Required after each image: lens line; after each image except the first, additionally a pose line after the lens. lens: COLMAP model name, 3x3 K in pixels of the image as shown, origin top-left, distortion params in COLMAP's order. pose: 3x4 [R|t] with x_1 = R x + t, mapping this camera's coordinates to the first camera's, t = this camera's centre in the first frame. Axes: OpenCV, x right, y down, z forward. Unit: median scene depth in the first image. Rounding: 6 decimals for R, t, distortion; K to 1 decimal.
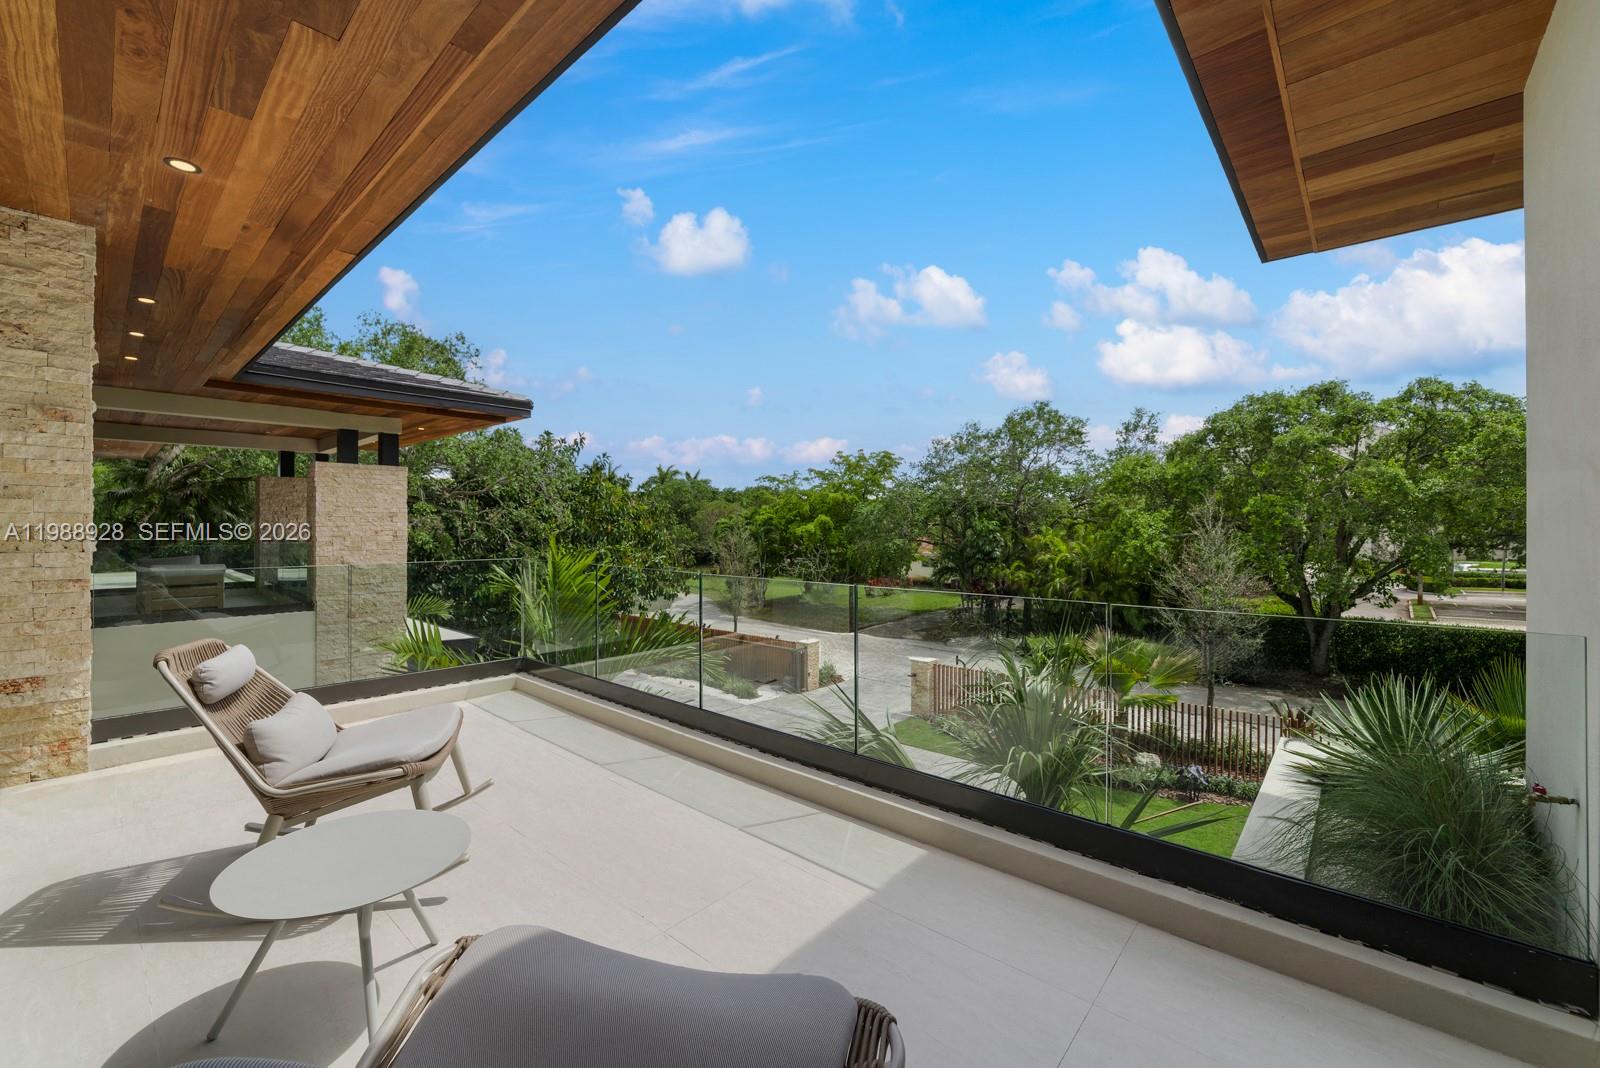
lens RADIAL K [[627.2, 0, 797.8], [0, 627.2, 531.9], [0, 0, 1]] dist [-0.023592, 0.006257]
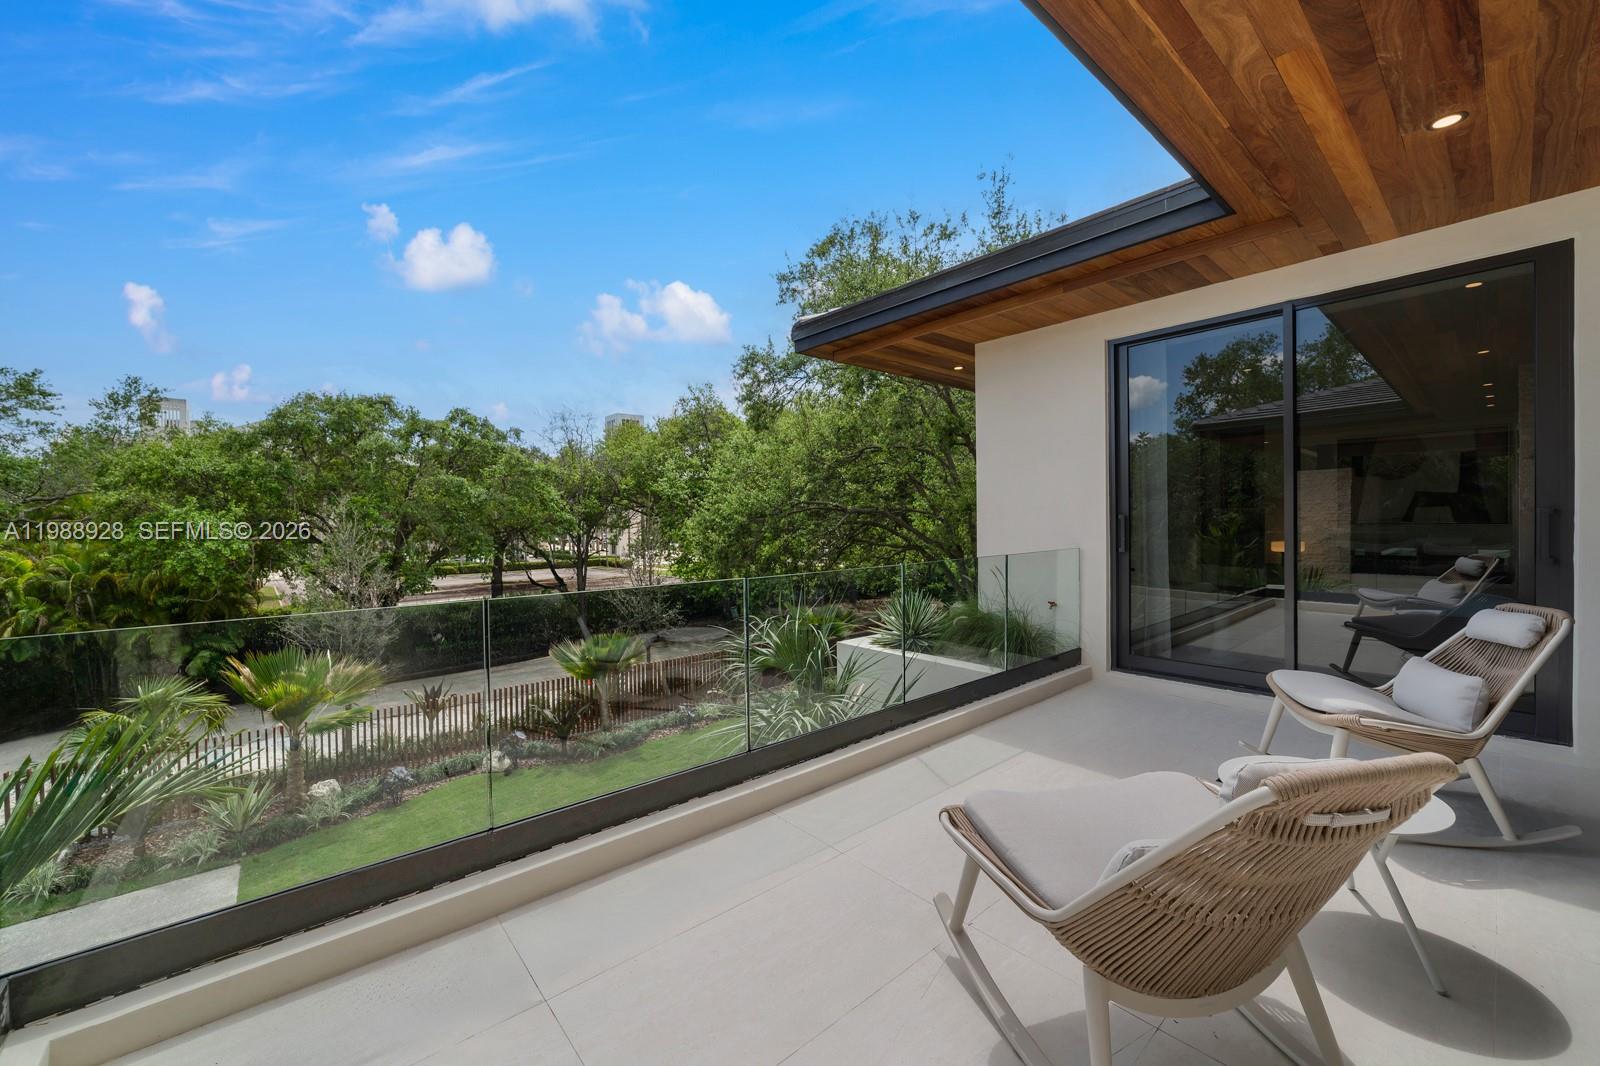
lens RADIAL K [[627.2, 0, 797.8], [0, 627.2, 530.9], [0, 0, 1]] dist [-0.023592, 0.006257]
pose [[0.146562, -0.016515, 0.989064, -0.114981], [0.020857, 0.999690, 0.013602, -0.001617], [-0.988982, 0.018635, 0.146861, 0.099077]]
